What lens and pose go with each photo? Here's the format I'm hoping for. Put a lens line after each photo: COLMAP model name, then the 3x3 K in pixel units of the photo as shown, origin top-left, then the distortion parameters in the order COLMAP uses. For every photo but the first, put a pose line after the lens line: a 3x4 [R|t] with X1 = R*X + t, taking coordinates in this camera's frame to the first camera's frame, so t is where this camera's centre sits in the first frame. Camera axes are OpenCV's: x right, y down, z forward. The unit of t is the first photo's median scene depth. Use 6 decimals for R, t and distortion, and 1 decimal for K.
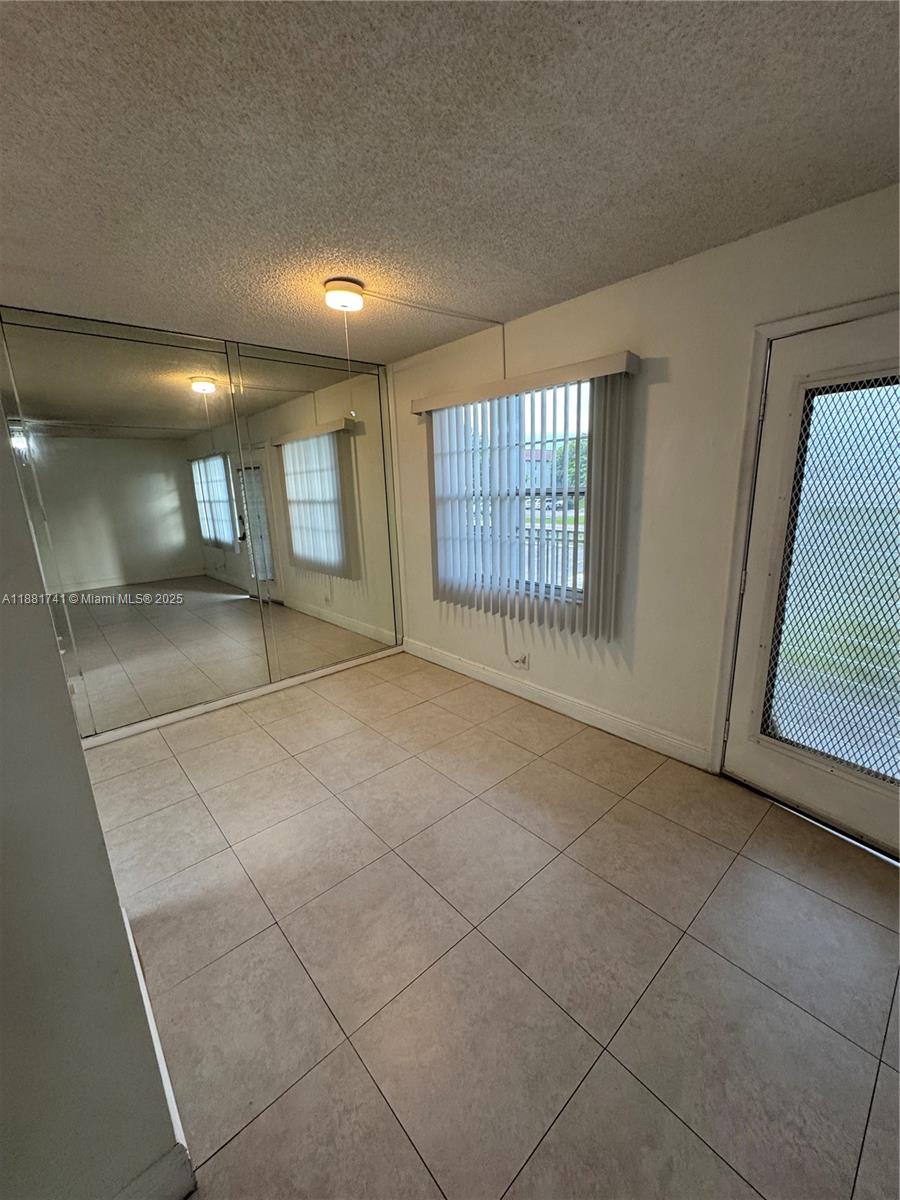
lens RADIAL K [[479.8, 0, 450.0], [0, 479.8, 599.3], [0, 0, 1]] dist [-0.002170, 0.000452]
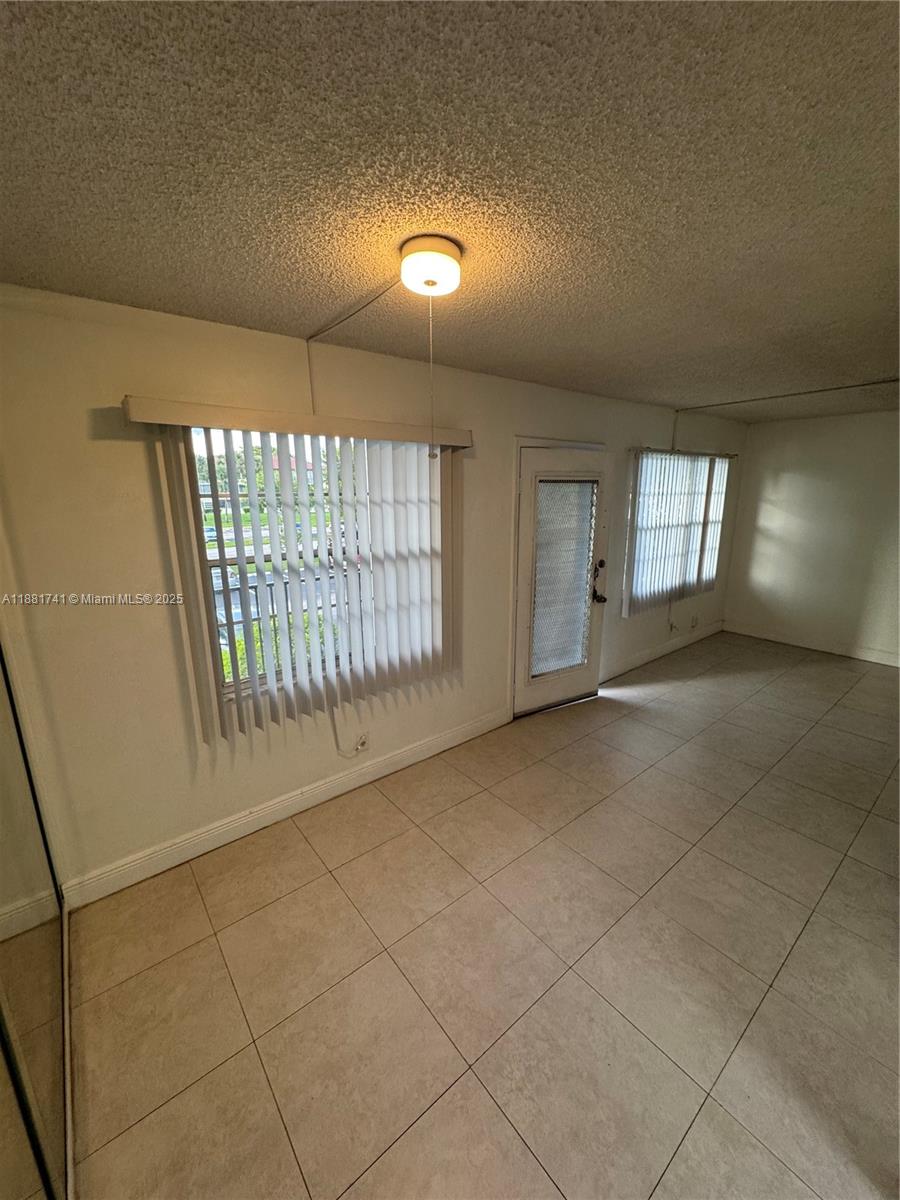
lens RADIAL K [[479.8, 0, 450.5], [0, 479.8, 600.5], [0, 0, 1]] dist [-0.002170, 0.000452]
pose [[0.043985, -0.194671, 0.979882, -0.779658], [0.239767, 0.954221, 0.178810, -0.283804], [-0.969833, 0.227079, 0.088647, 0.880757]]
